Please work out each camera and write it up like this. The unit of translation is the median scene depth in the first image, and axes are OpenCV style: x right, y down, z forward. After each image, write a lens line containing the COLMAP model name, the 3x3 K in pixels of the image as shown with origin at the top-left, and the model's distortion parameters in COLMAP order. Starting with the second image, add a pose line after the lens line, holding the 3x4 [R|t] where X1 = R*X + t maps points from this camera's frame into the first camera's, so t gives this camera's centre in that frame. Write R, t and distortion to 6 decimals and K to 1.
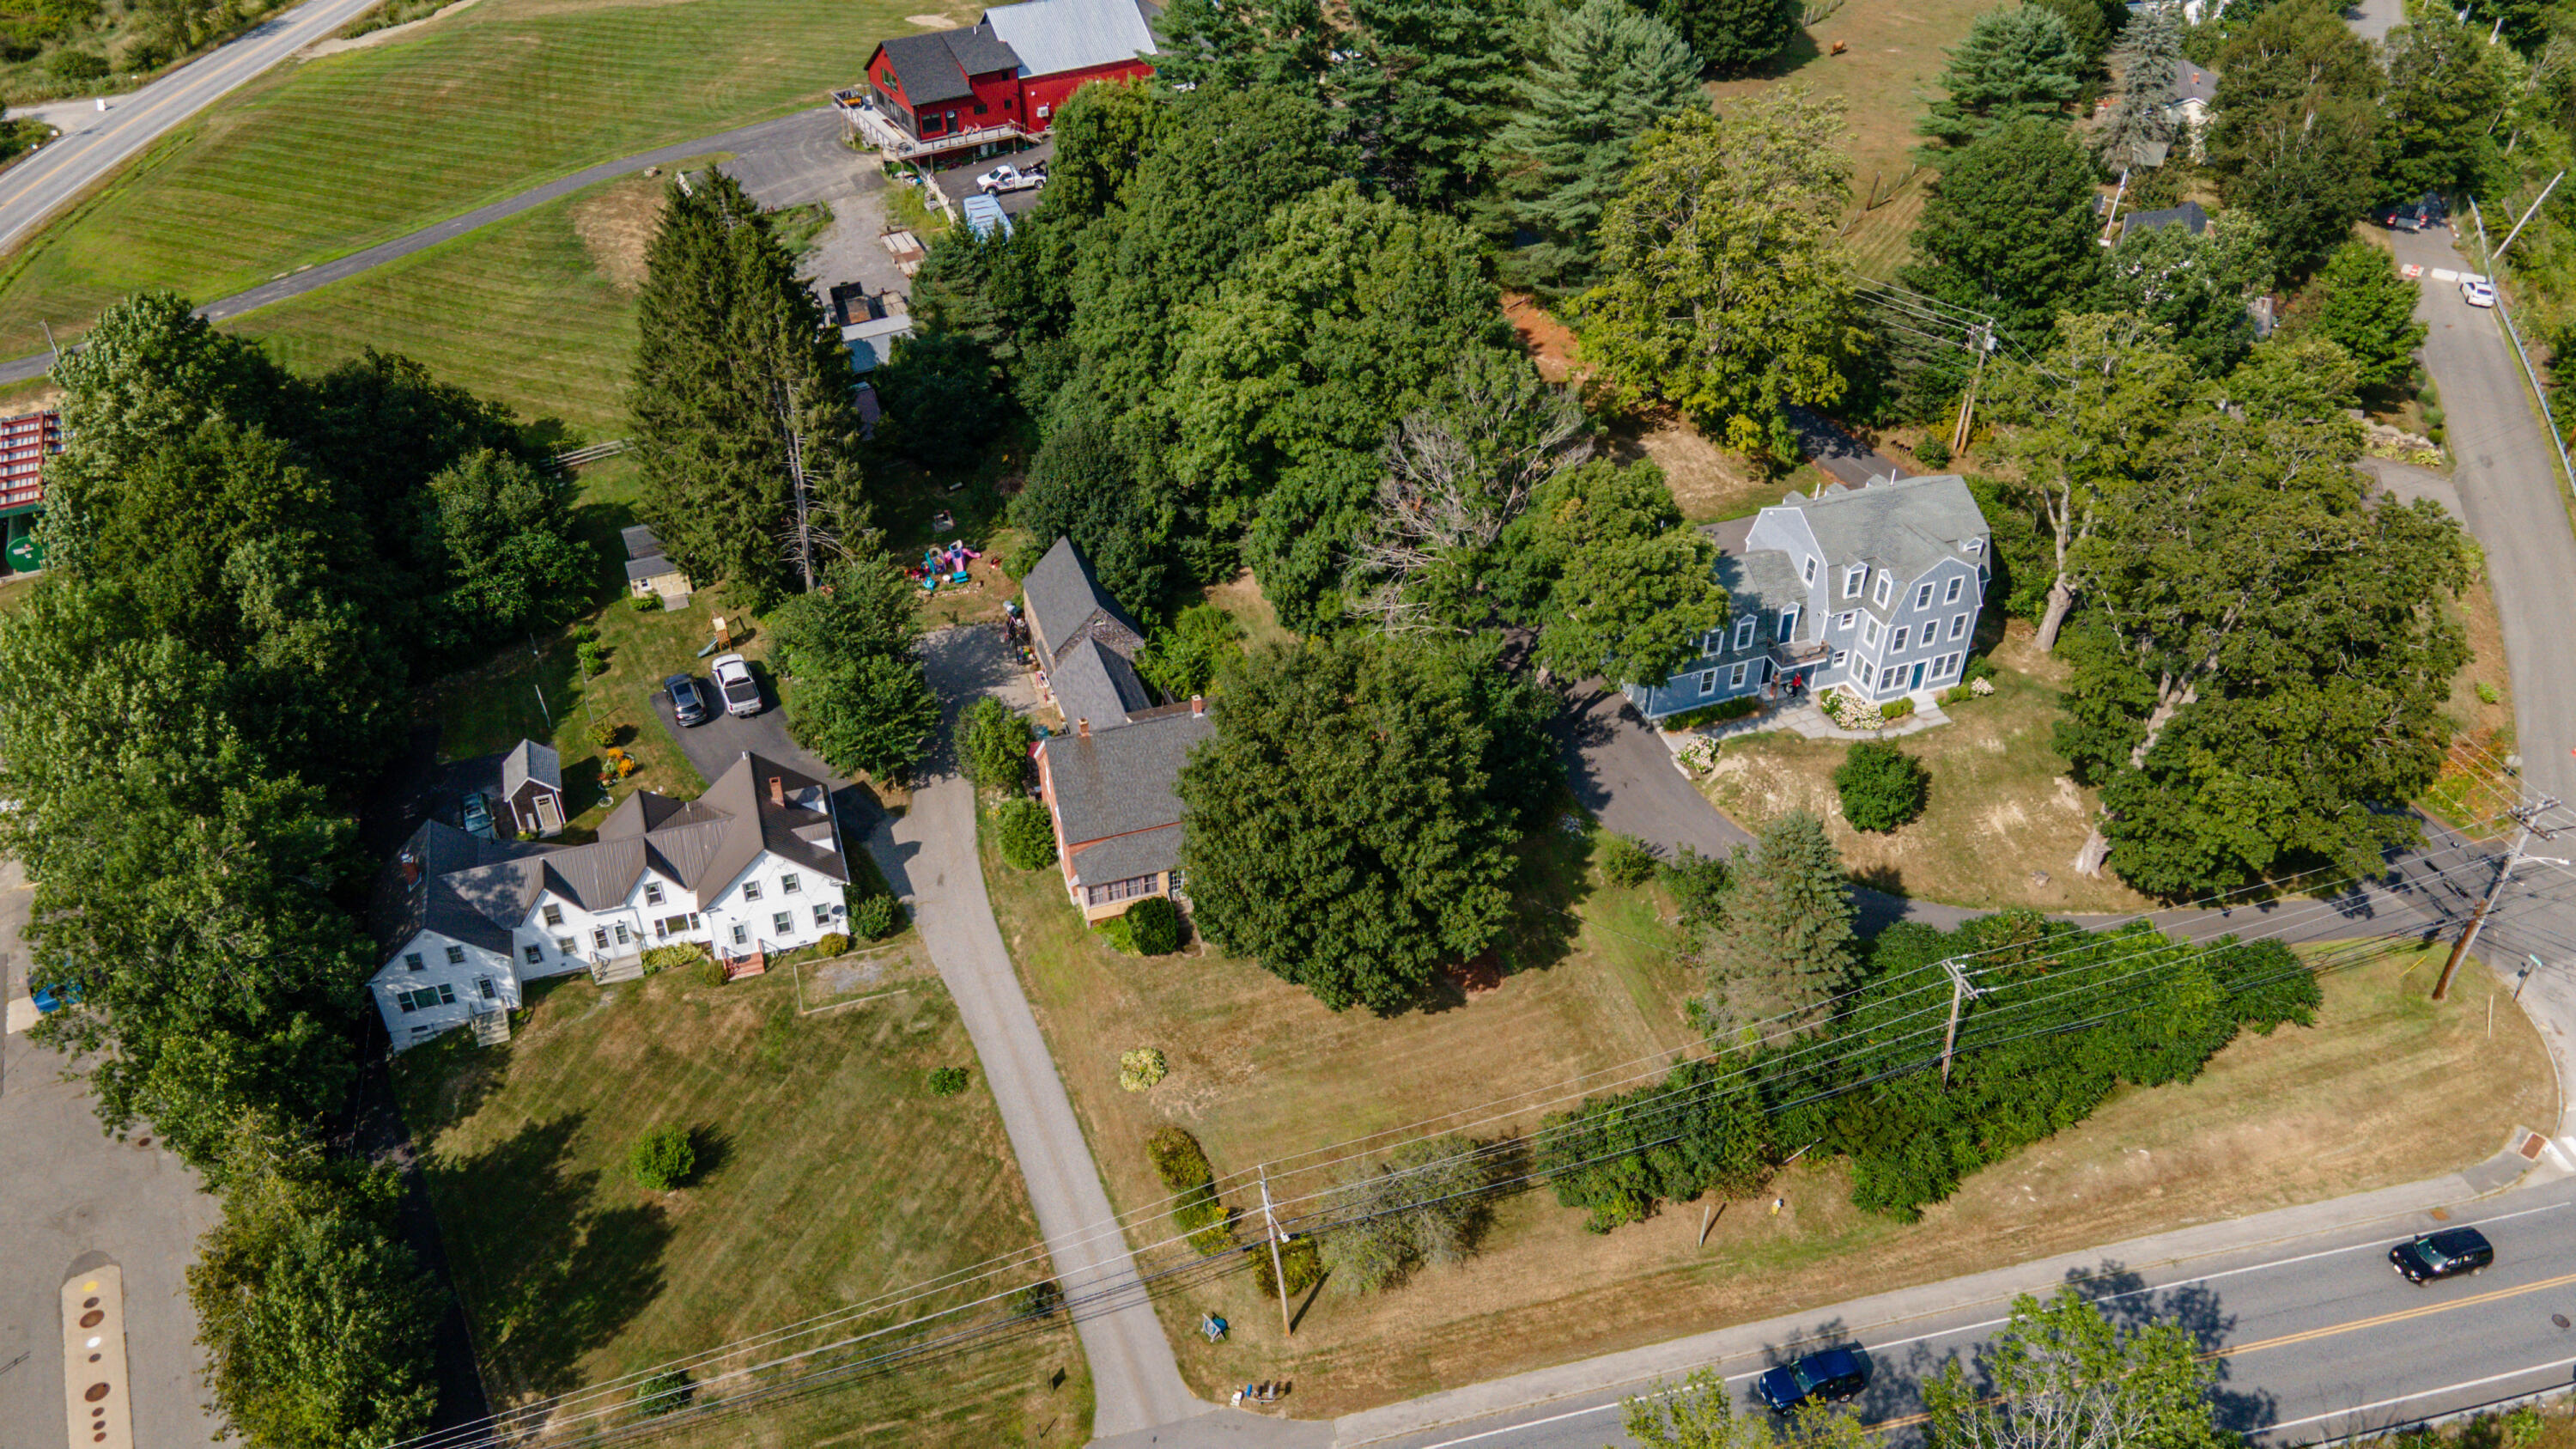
lens RADIAL K [[1832.9, 0, 1288.0], [0, 1832.9, 724.5], [0, 0, 1]] dist [0.034608, 0.002023]
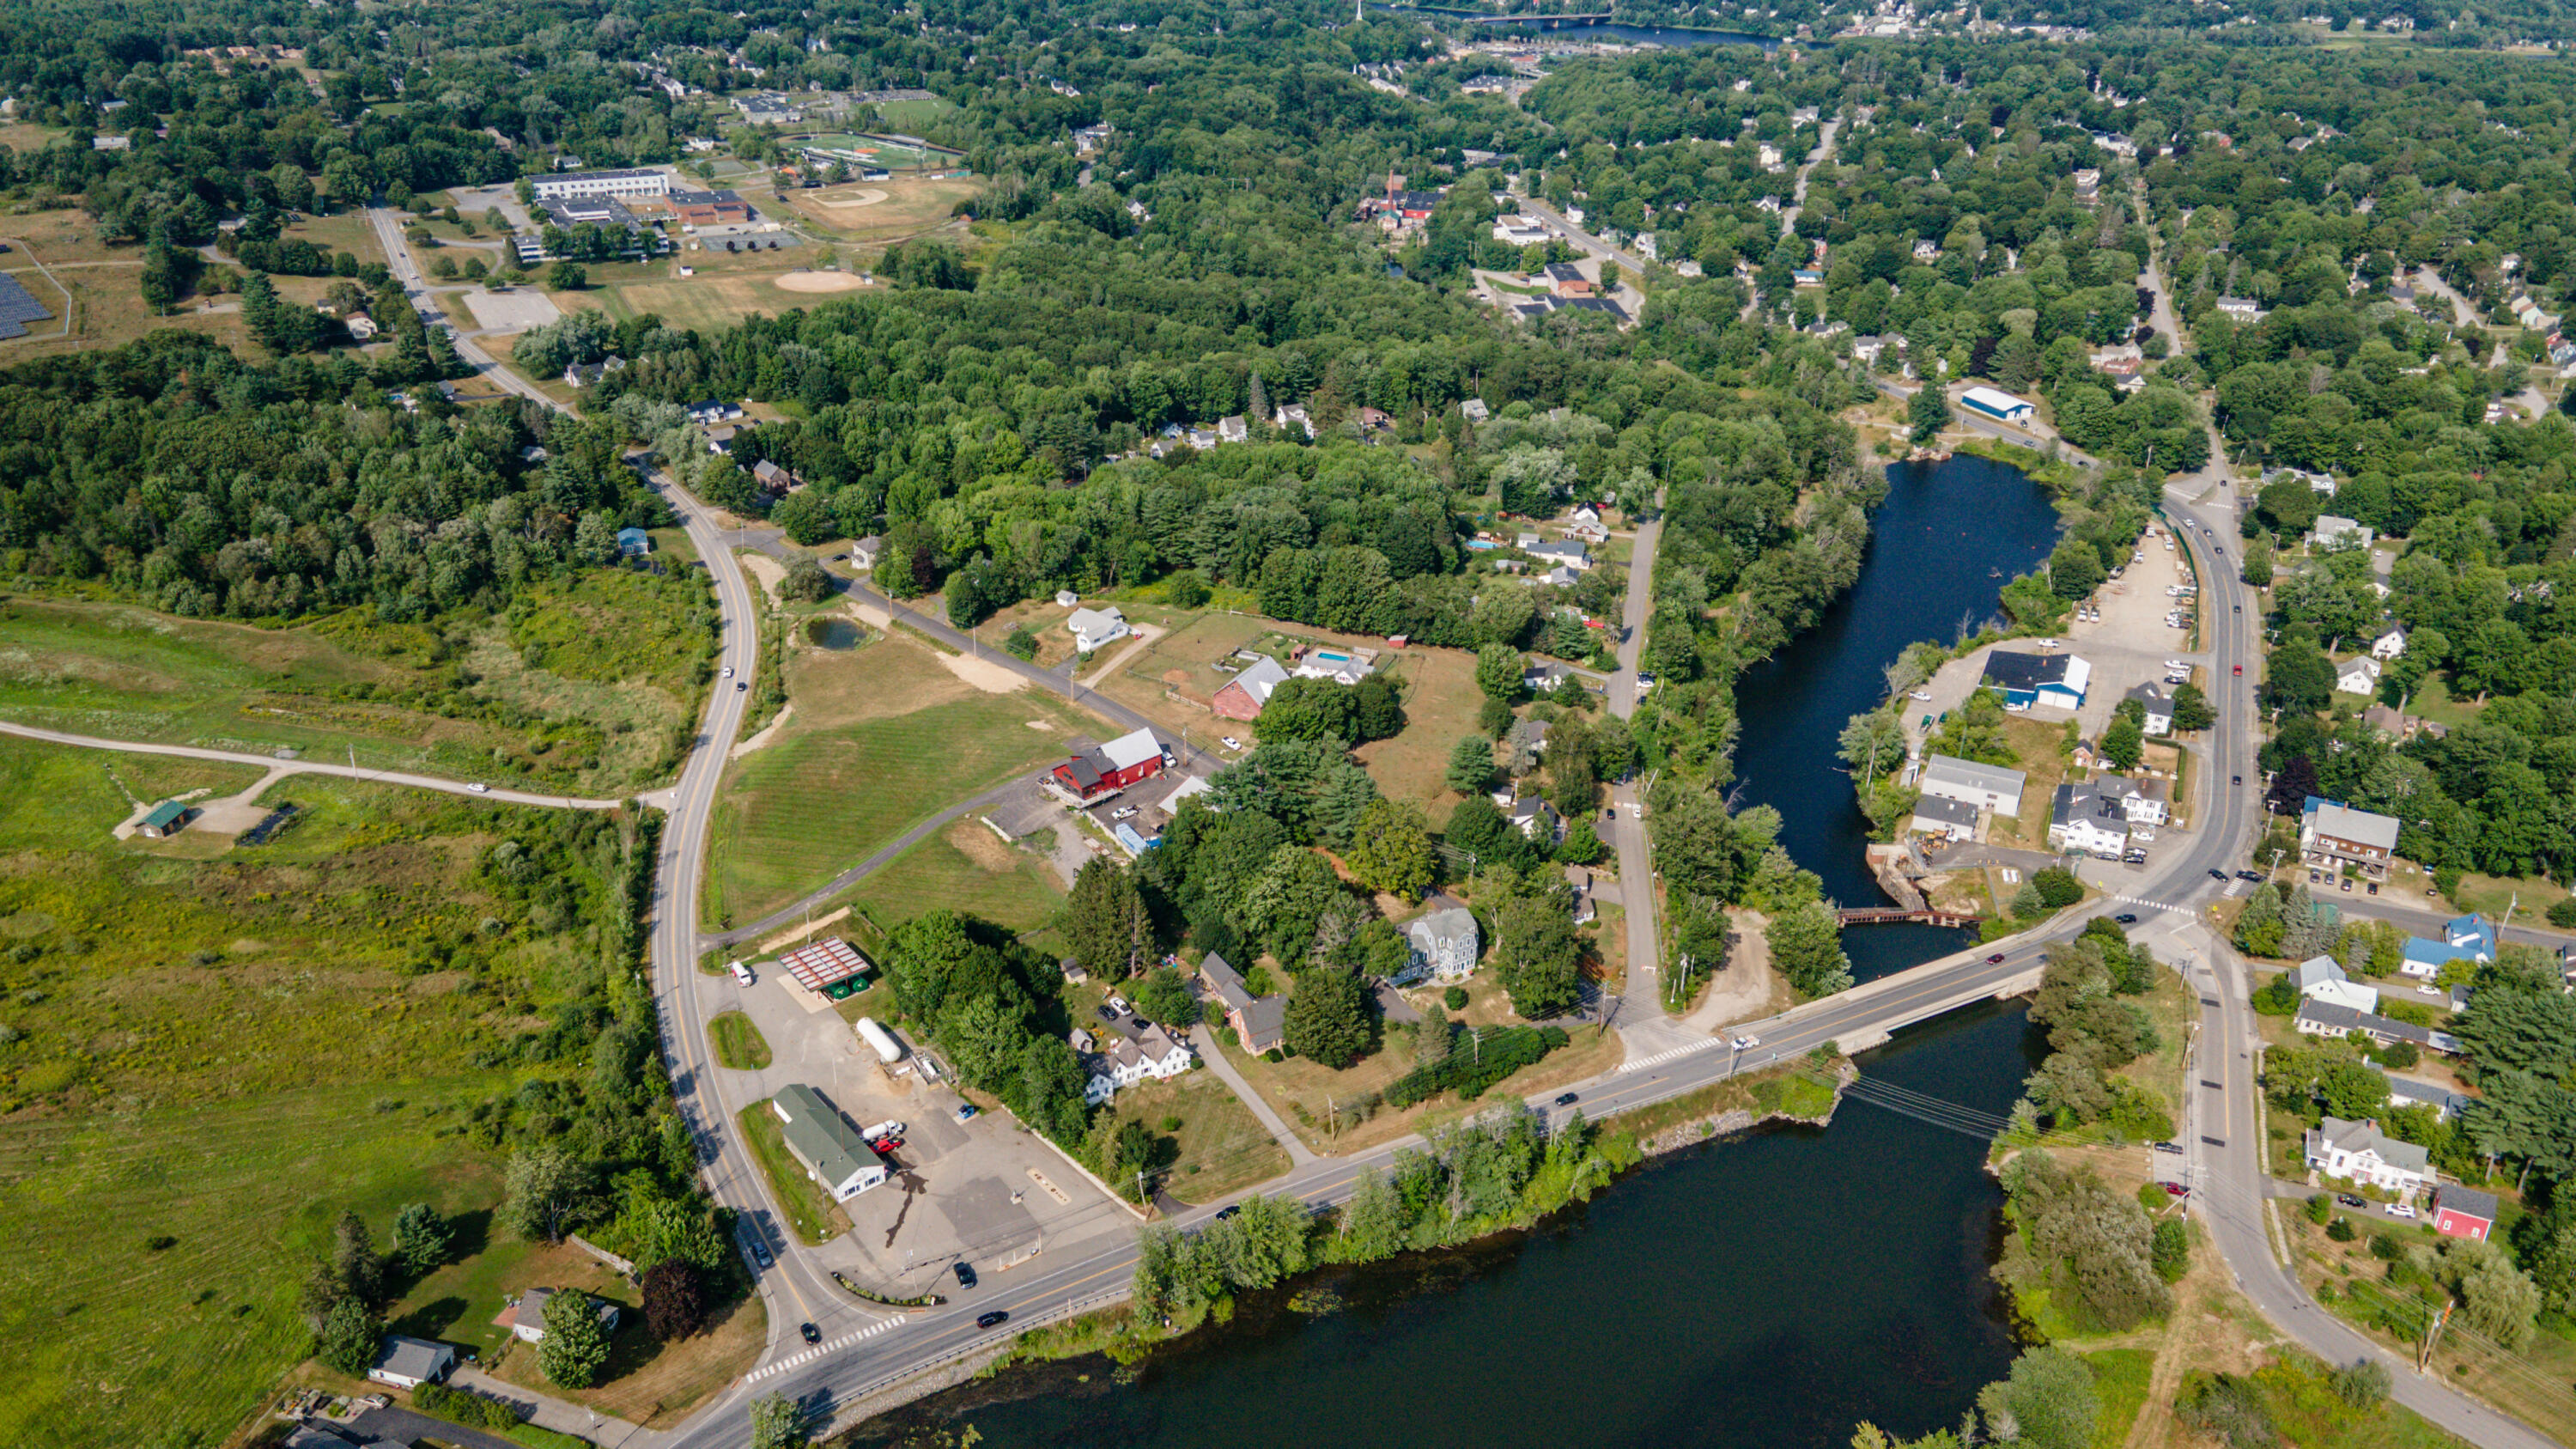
lens RADIAL K [[1832.9, 0, 1288.0], [0, 1832.9, 724.5], [0, 0, 1]] dist [0.034608, 0.002023]
pose [[0.975795, -0.079185, 0.203847, -0.698870], [0.112759, 0.980858, -0.158752, 0.042062], [-0.187375, 0.177895, 0.966046, -2.537636]]
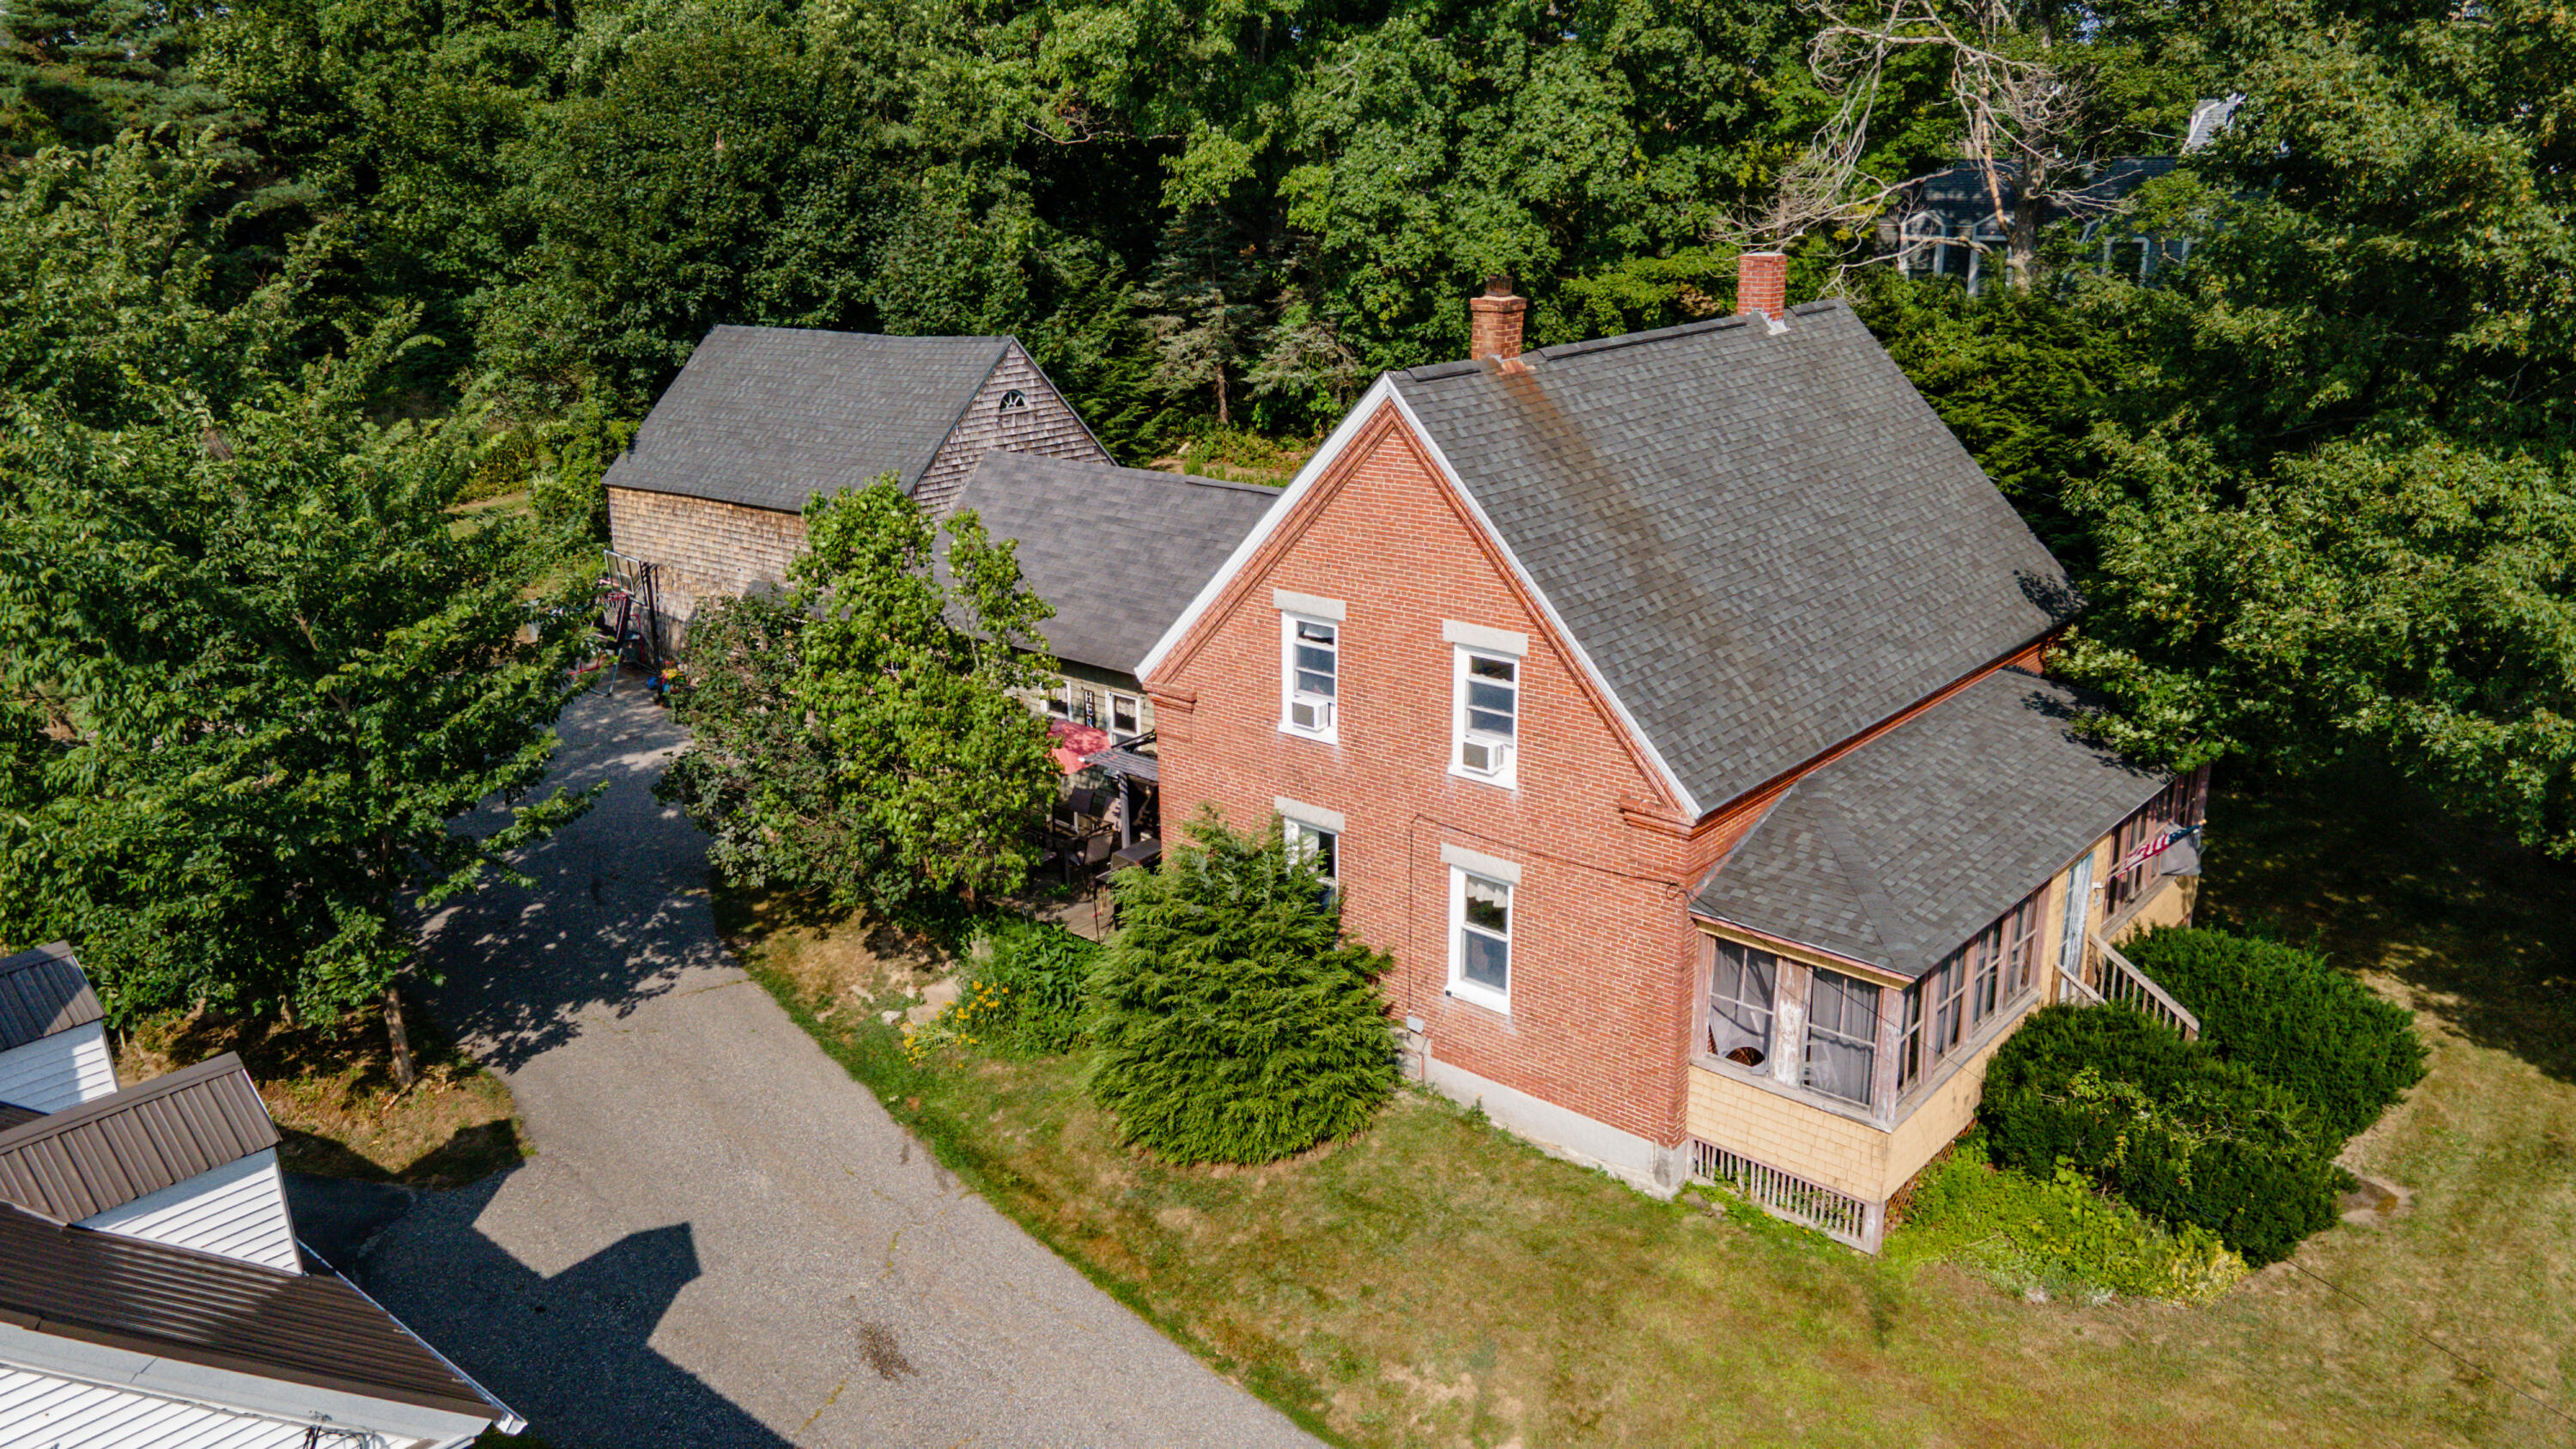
lens RADIAL K [[1832.9, 0, 1288.0], [0, 1832.9, 724.5], [0, 0, 1]] dist [0.034608, 0.002023]
pose [[0.860281, -0.156602, 0.485173, -0.229183], [0.306319, 0.919498, -0.246356, 0.083574], [-0.407536, 0.360553, 0.838997, 0.790890]]
